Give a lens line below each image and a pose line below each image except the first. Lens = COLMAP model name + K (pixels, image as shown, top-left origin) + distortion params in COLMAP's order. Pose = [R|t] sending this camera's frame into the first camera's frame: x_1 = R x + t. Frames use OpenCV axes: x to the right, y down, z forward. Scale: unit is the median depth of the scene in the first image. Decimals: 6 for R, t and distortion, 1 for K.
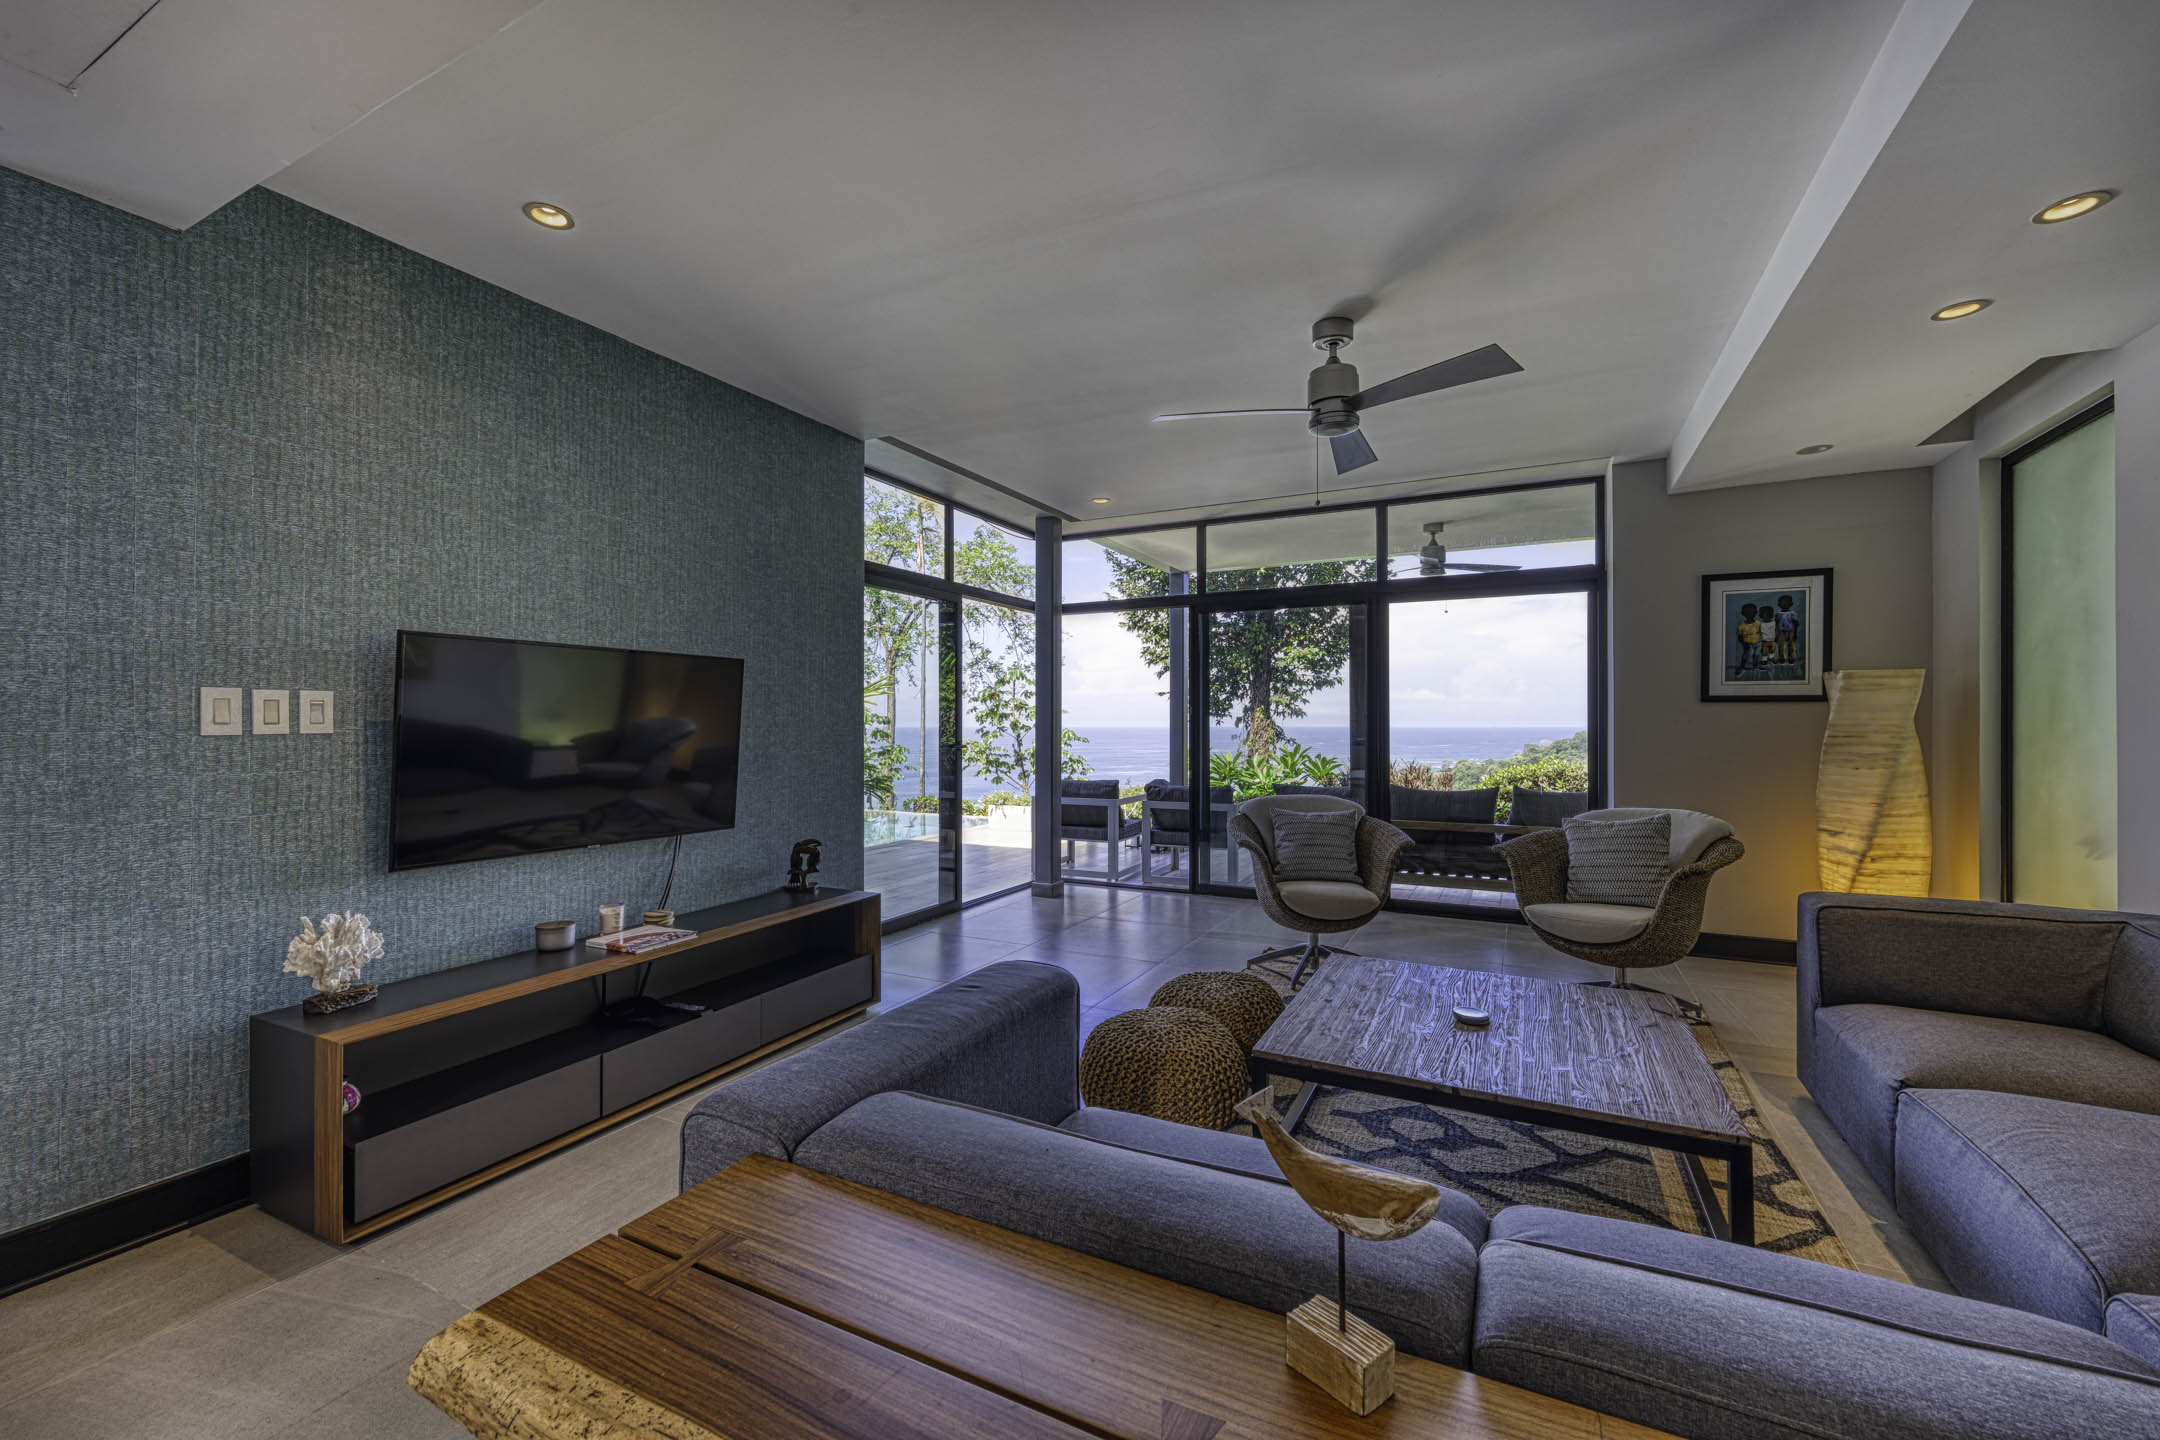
lens RADIAL K [[879.1, 0, 1063.3], [0, 879.1, 710.2], [0, 0, 1]] dist [-0.000643, -0.000128]
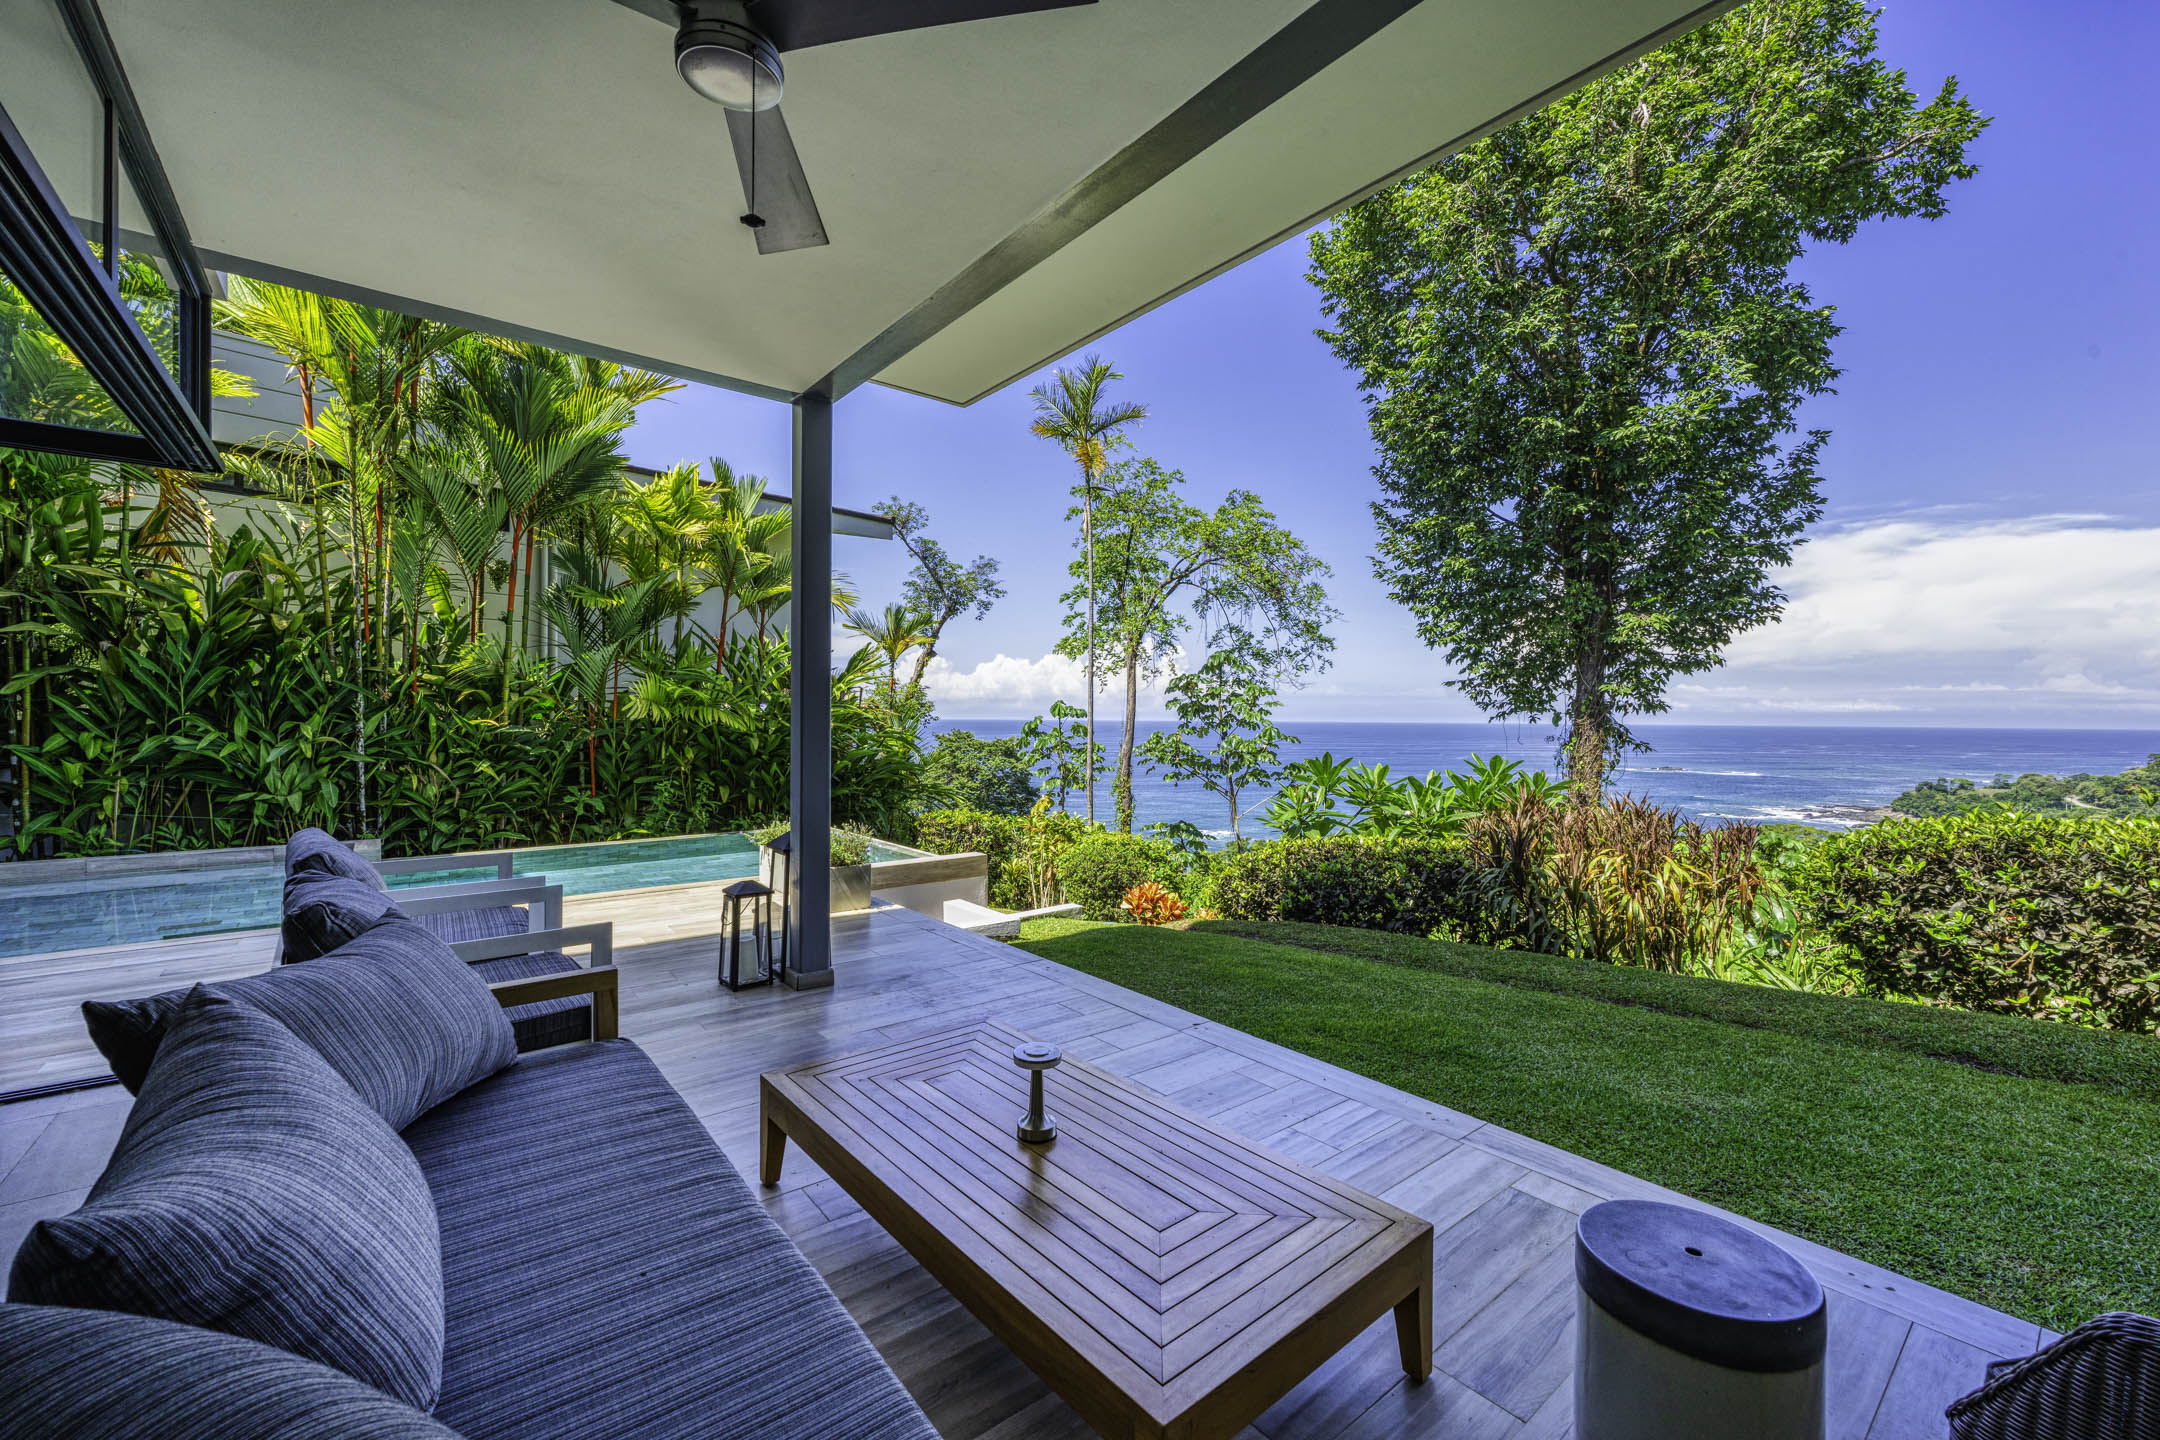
lens RADIAL K [[879.1, 0, 1095.0], [0, 879.1, 725.9], [0, 0, 1]] dist [-0.000643, -0.000128]
pose [[0.920367, 0.011954, -0.390872, 0.153573], [-0.002595, 0.999697, 0.024465, 0.002418], [0.391046, -0.021502, 0.920120, 0.194155]]
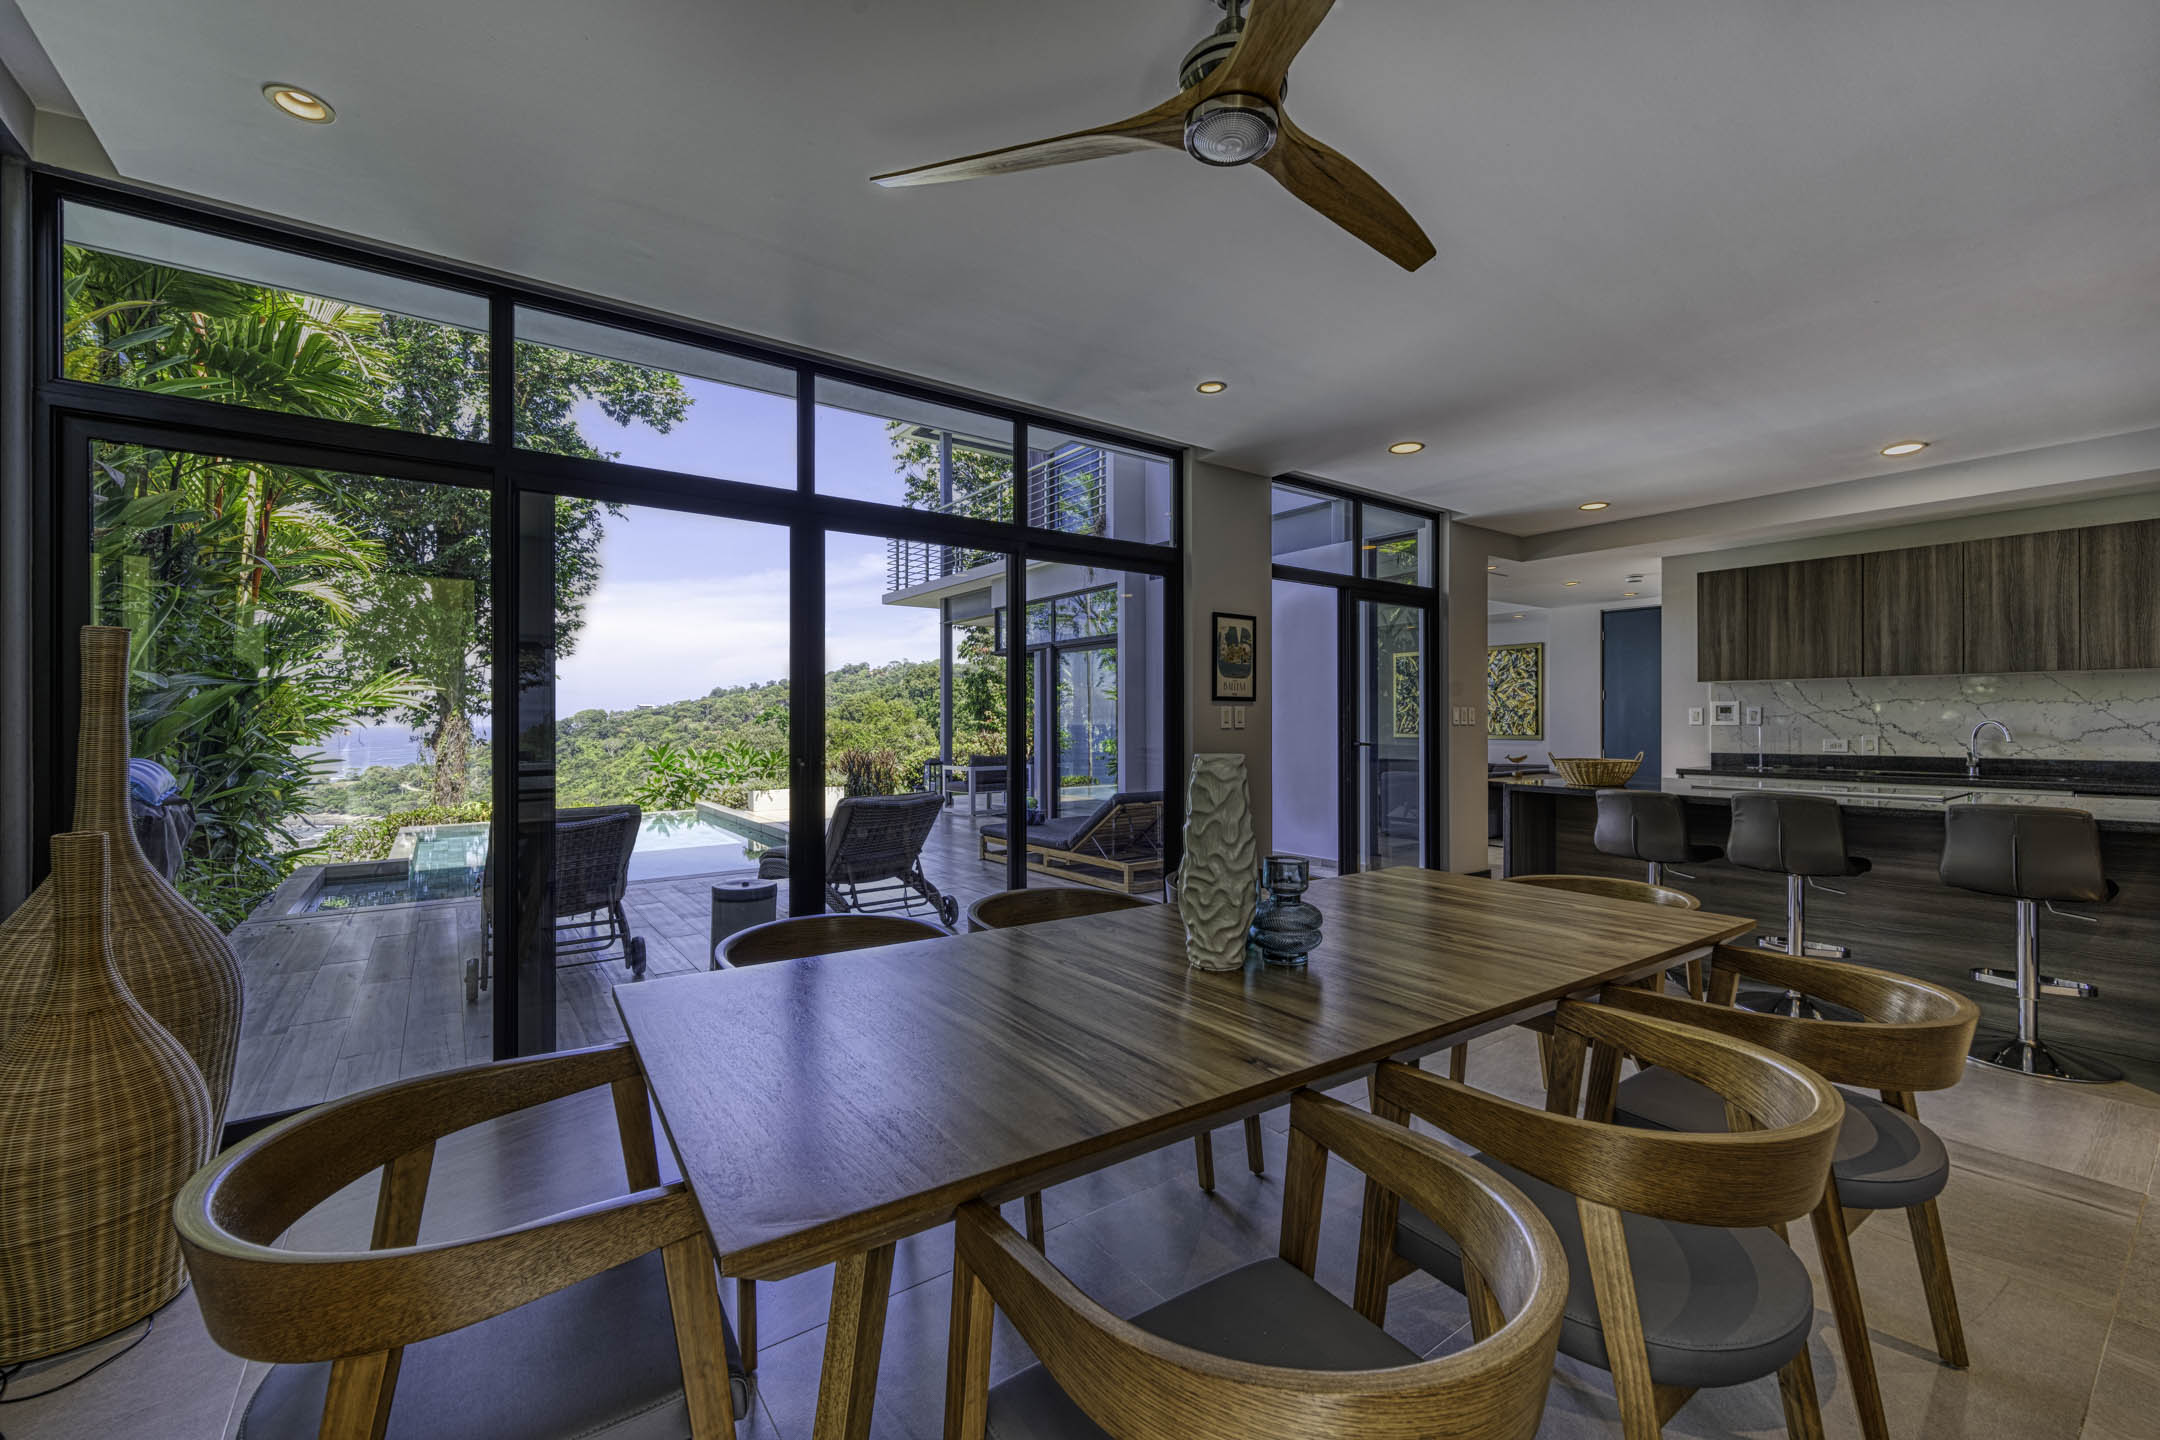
lens RADIAL K [[879.1, 0, 1101.2], [0, 879.1, 718.0], [0, 0, 1]] dist [-0.000643, -0.000128]
pose [[0.418719, 0.001453, 0.908114, -0.364421], [-0.010285, 0.999942, 0.003142, 0.000665], [-0.908057, -0.010656, 0.418710, 0.033437]]
